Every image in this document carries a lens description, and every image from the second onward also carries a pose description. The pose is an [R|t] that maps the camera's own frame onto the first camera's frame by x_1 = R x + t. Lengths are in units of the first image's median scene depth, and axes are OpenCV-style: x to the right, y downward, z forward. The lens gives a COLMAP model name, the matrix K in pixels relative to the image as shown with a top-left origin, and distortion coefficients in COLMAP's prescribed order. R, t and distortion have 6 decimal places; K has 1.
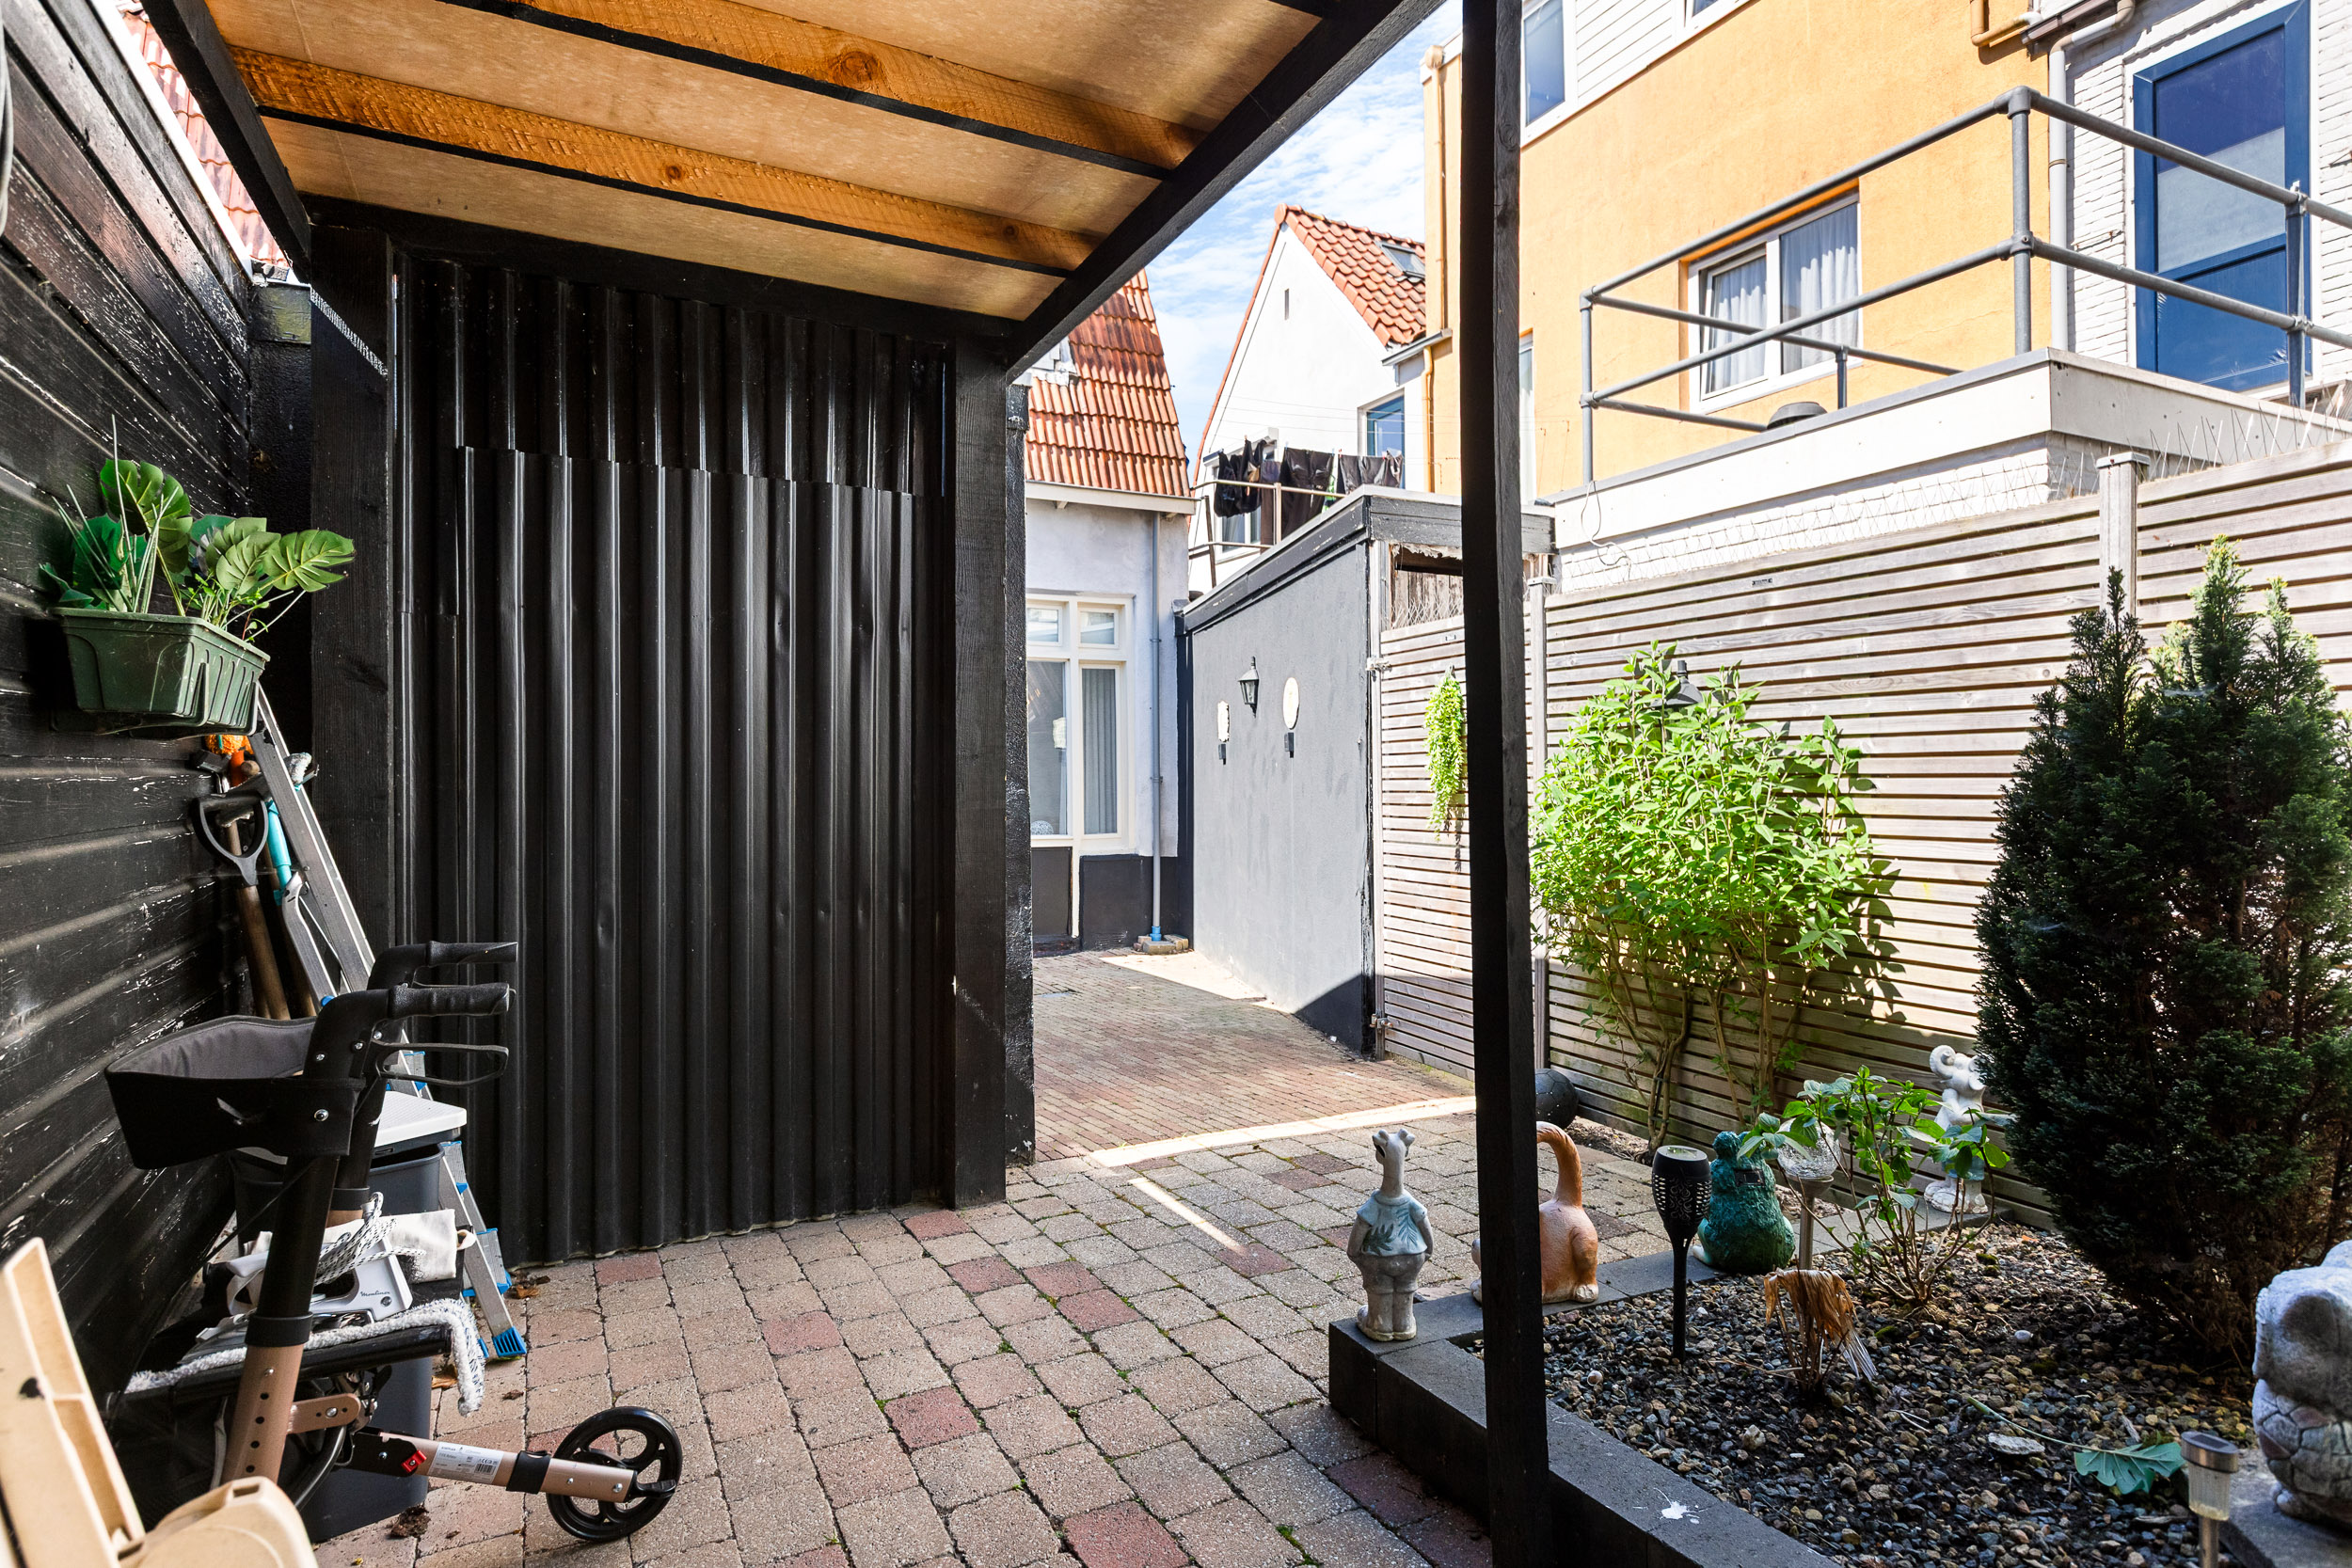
lens RADIAL K [[1265.6, 0, 1166.0], [0, 1265.6, 756.9], [0, 0, 1]] dist [-0.000069, 0.000224]
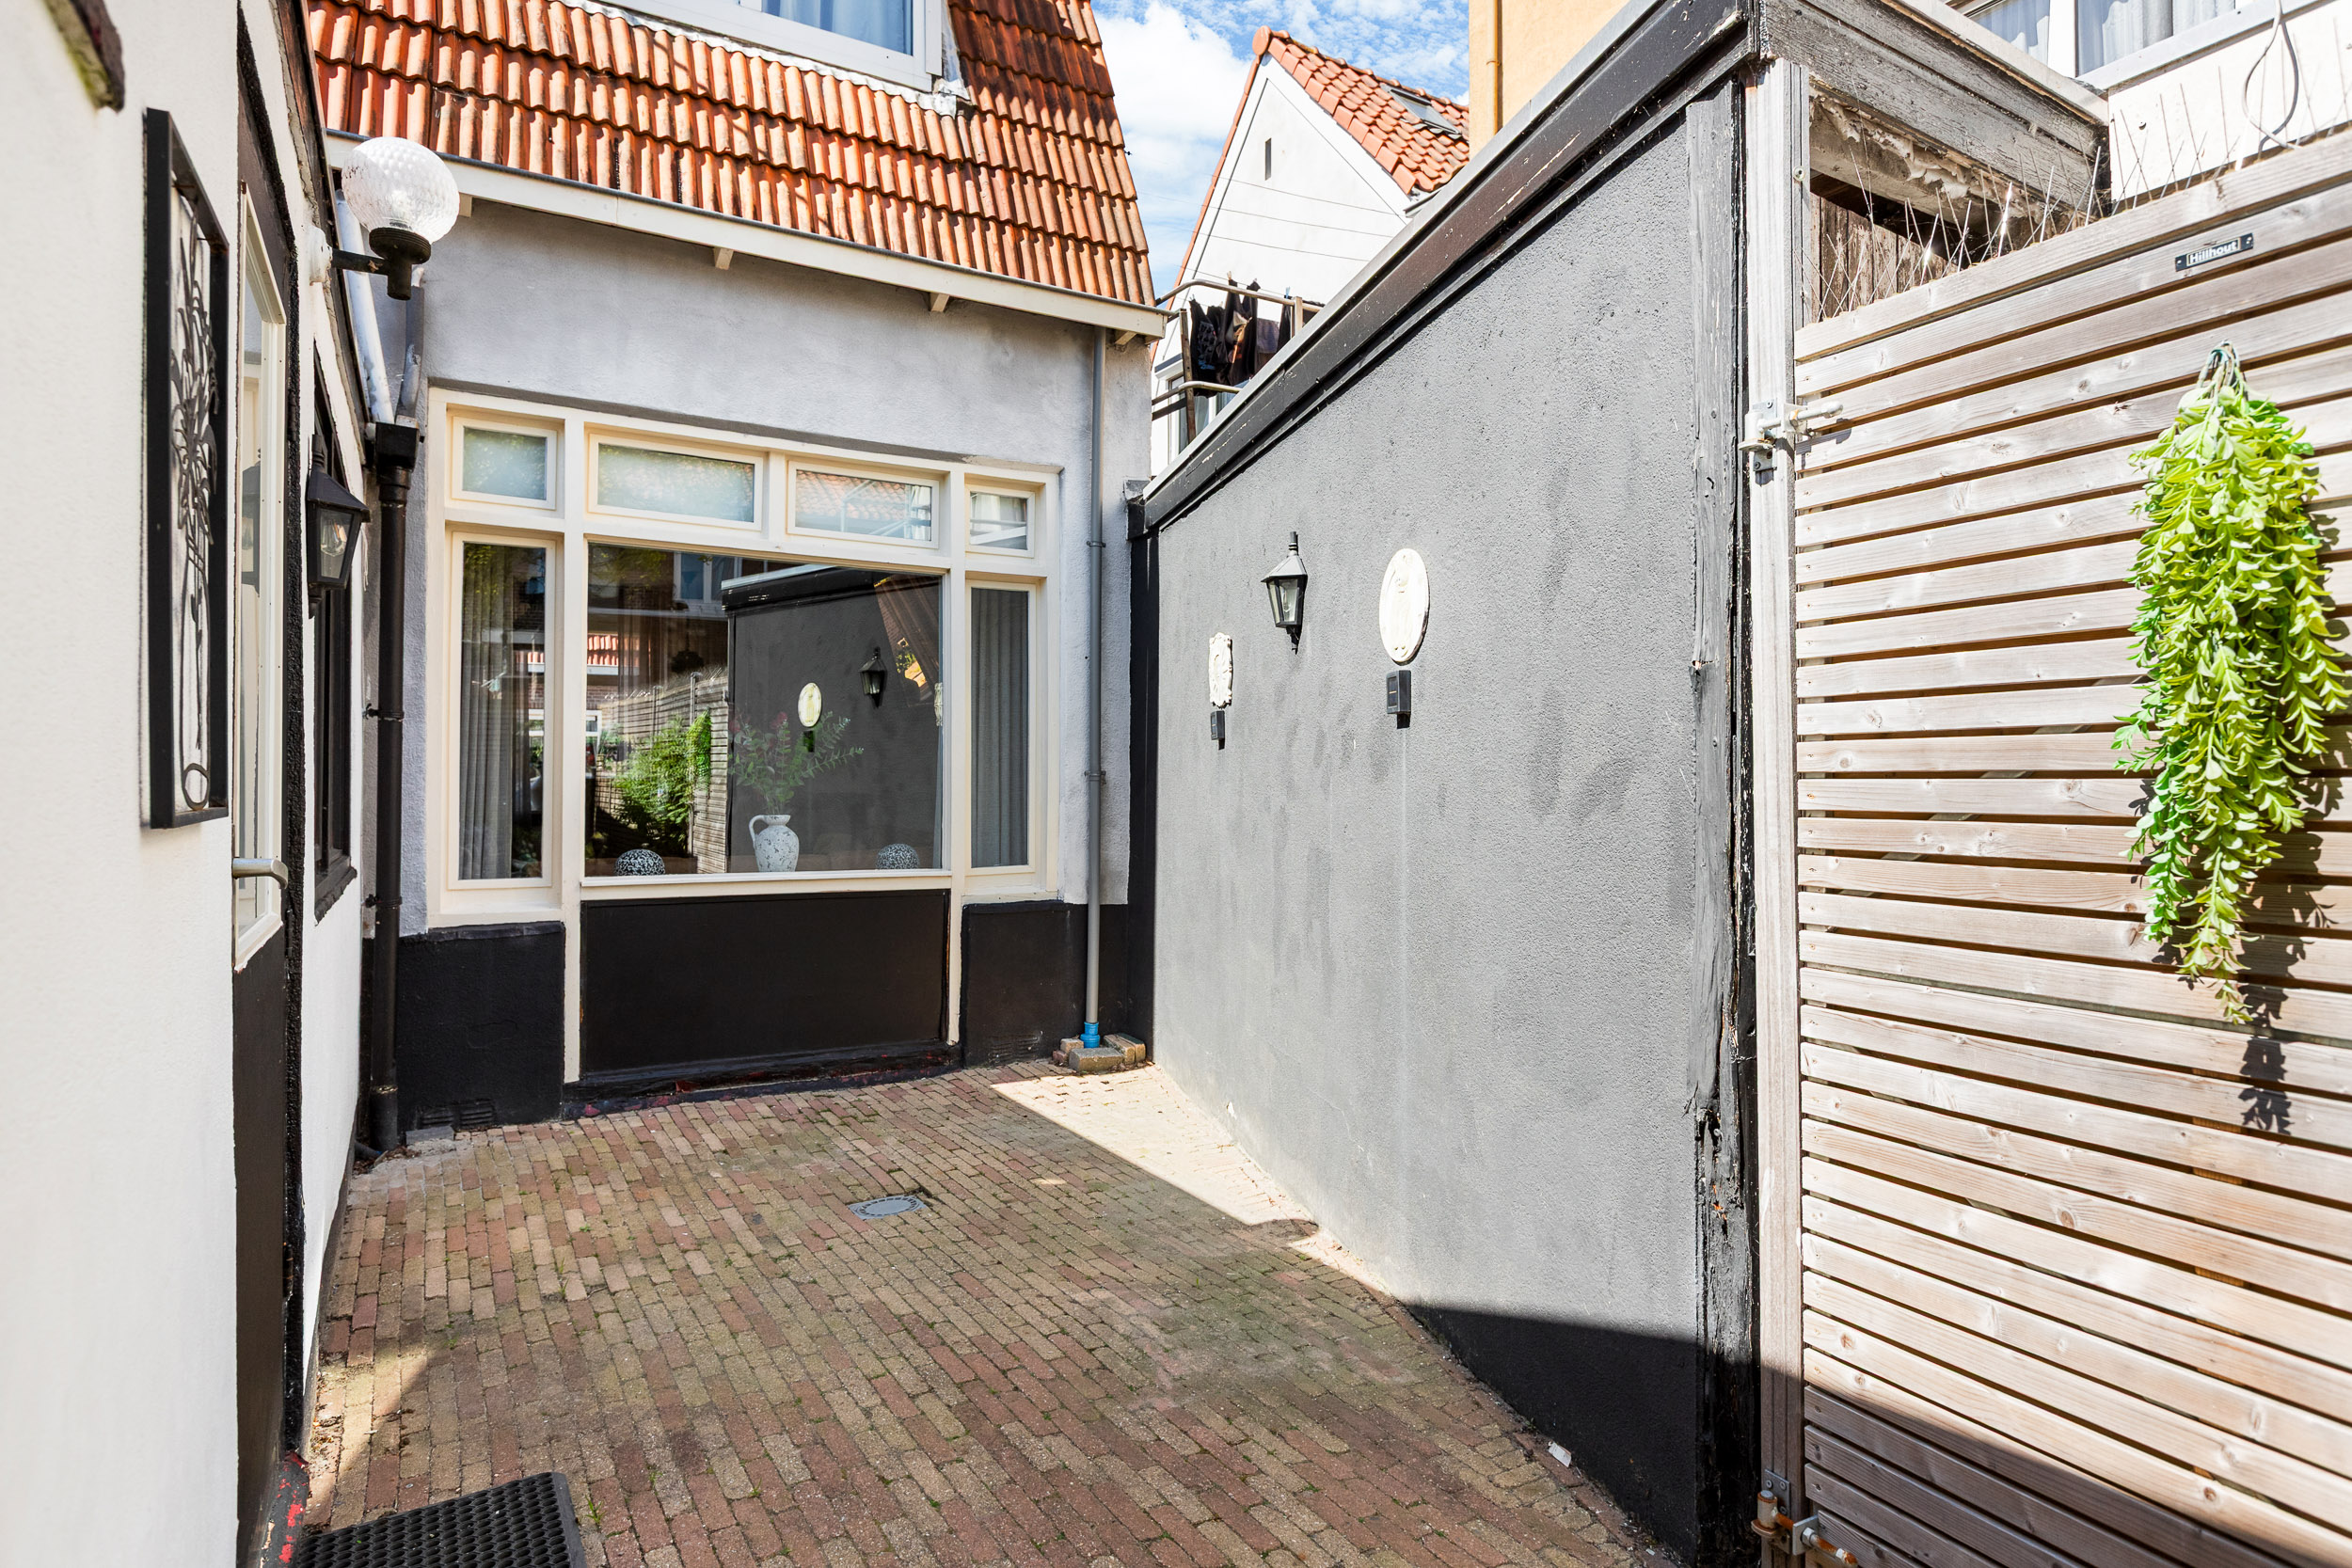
lens RADIAL K [[1265.6, 0, 1166.0], [0, 1265.6, 756.9], [0, 0, 1]] dist [-0.000069, 0.000224]
pose [[0.998461, 0.011851, 0.054184, -0.006508], [-0.011852, 0.999930, -0.000302, 0.008792], [-0.054184, -0.000340, 0.998531, 0.404661]]
